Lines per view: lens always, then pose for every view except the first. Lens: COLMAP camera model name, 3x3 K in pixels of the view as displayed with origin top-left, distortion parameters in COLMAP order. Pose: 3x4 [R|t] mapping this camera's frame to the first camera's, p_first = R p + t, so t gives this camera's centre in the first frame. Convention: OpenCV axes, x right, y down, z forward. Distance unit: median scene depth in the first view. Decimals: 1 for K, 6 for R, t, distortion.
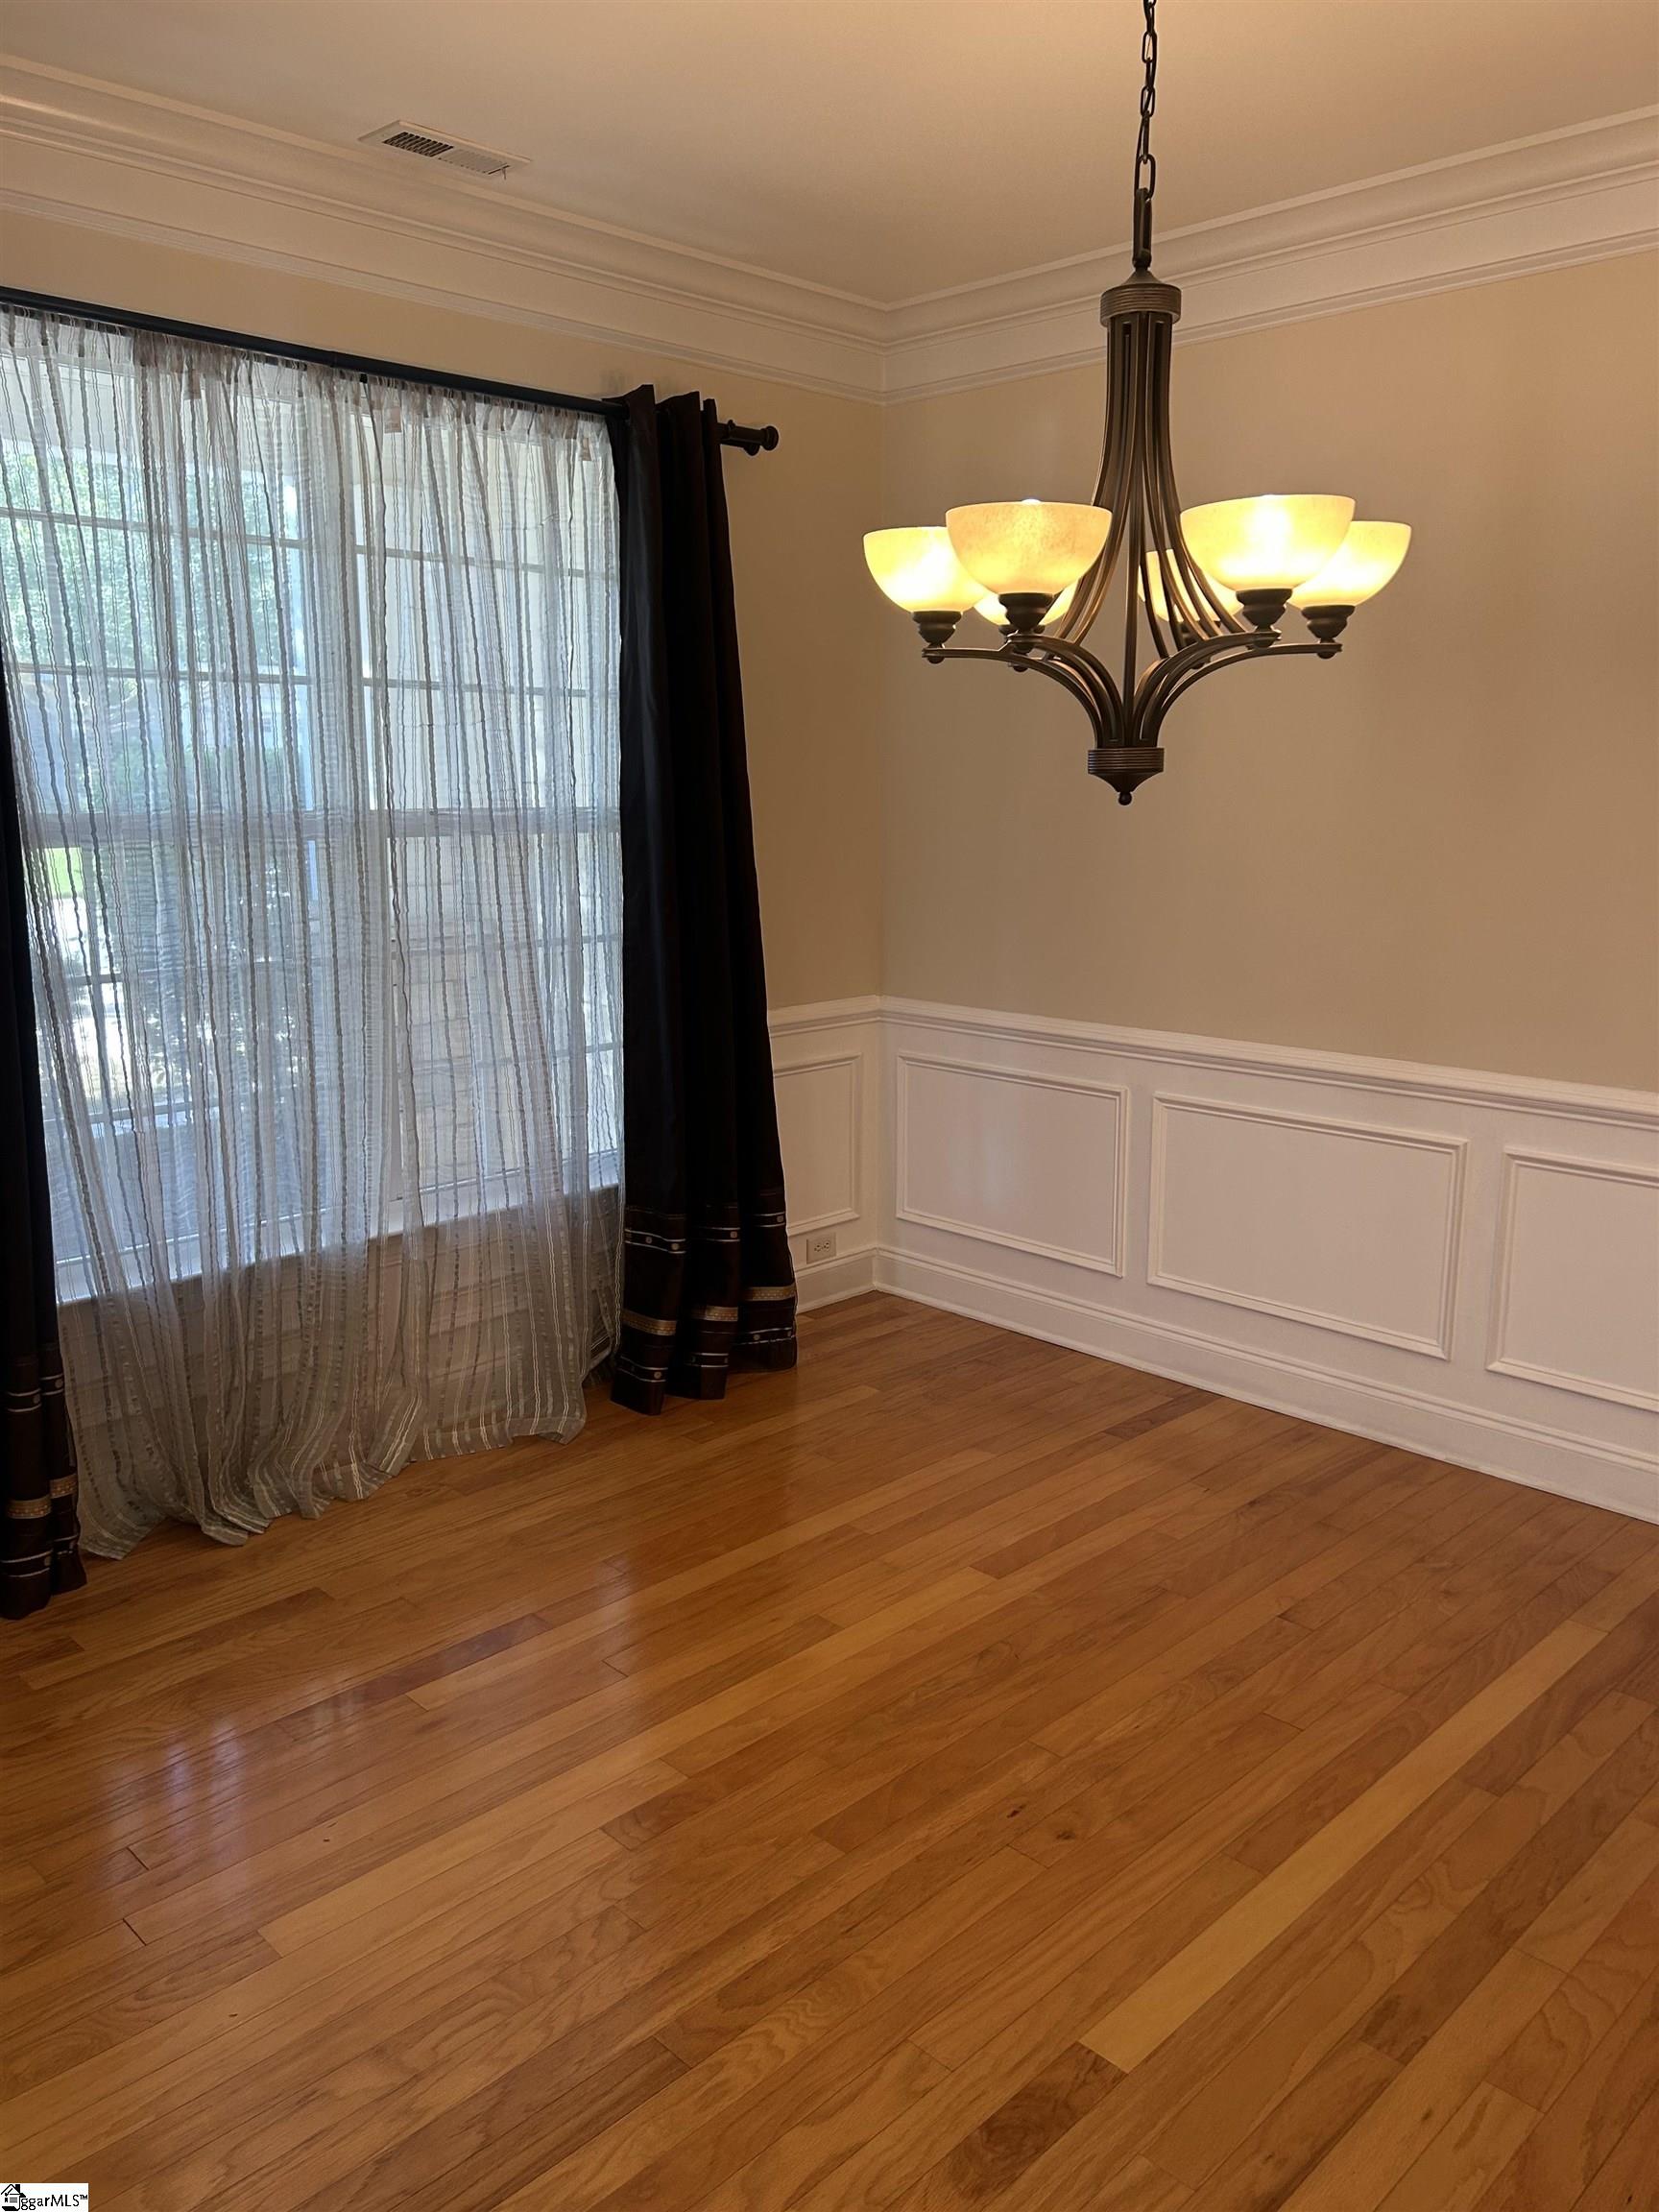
lens RADIAL K [[1663.6, 0, 829.5], [0, 1663.6, 1106.0], [0, 0, 1]] dist [-0.002596, -0.003687]
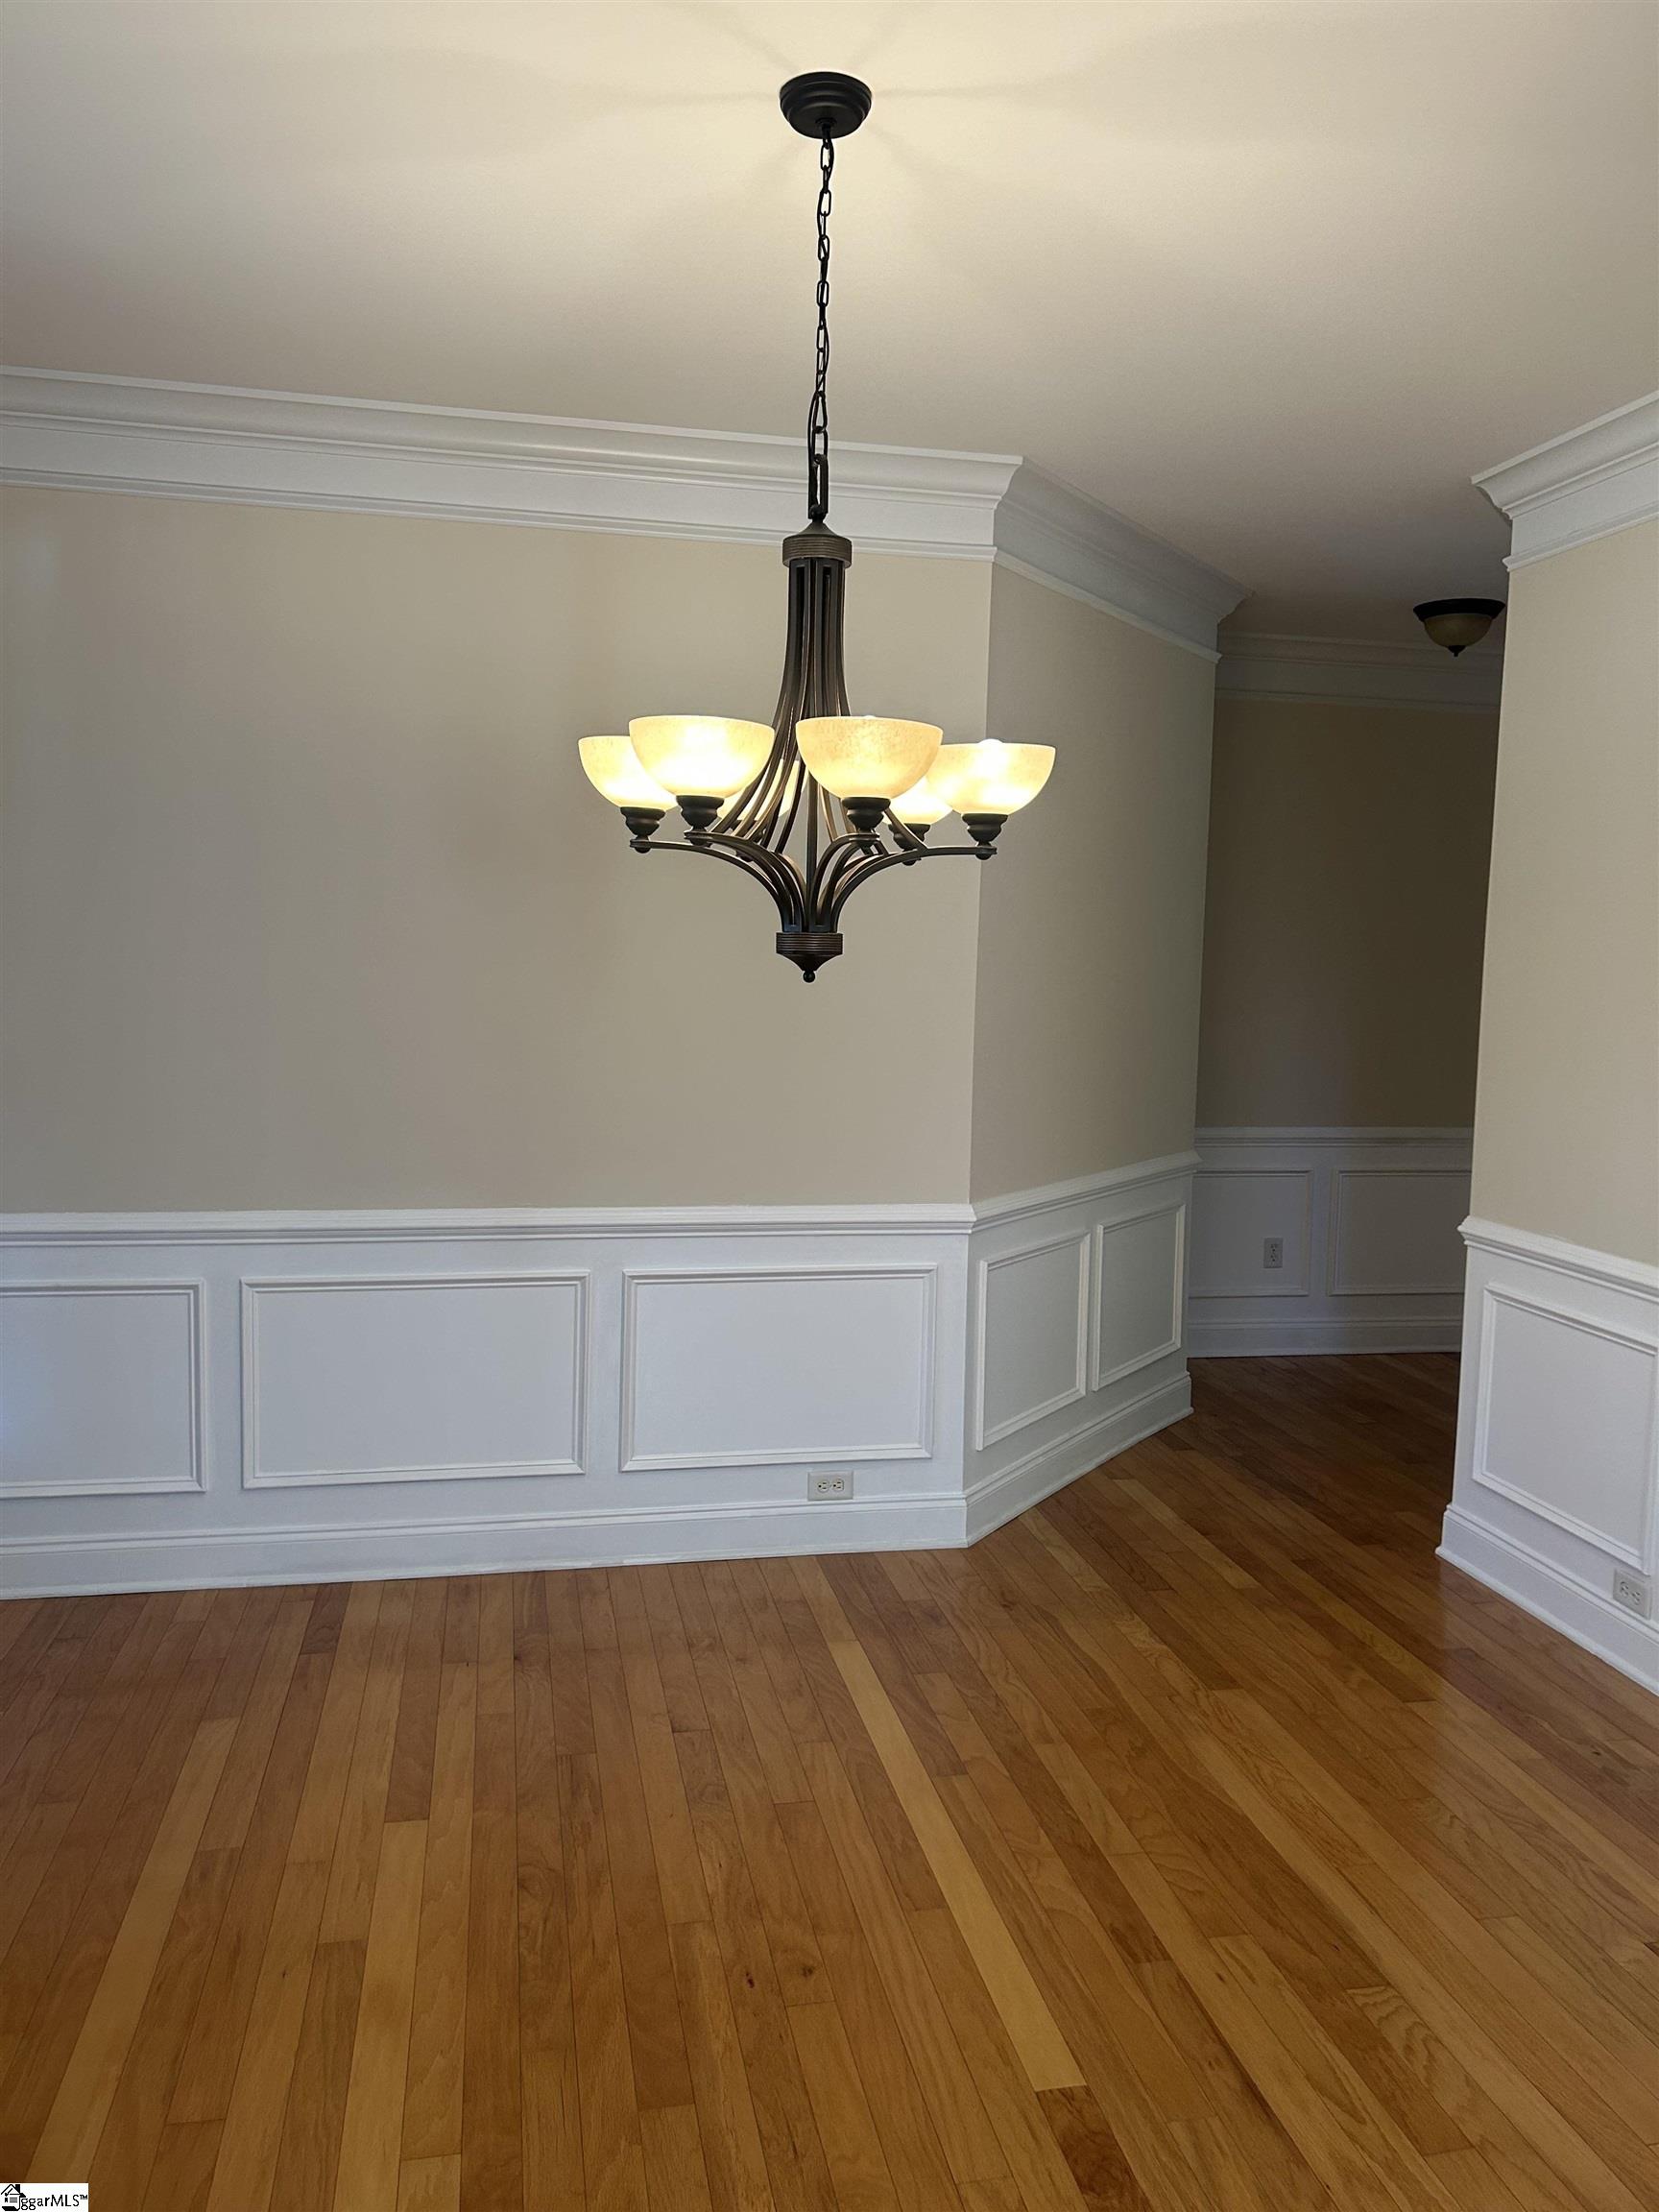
lens RADIAL K [[1683.4, 0, 829.5], [0, 1683.4, 1106.0], [0, 0, 1]] dist [0.045078, -0.039282]
pose [[0.553364, -0.070651, 0.829938, -0.594412], [0.146986, 0.989042, -0.013808, -0.063737], [-0.819868, 0.129630, 0.557685, 0.289749]]
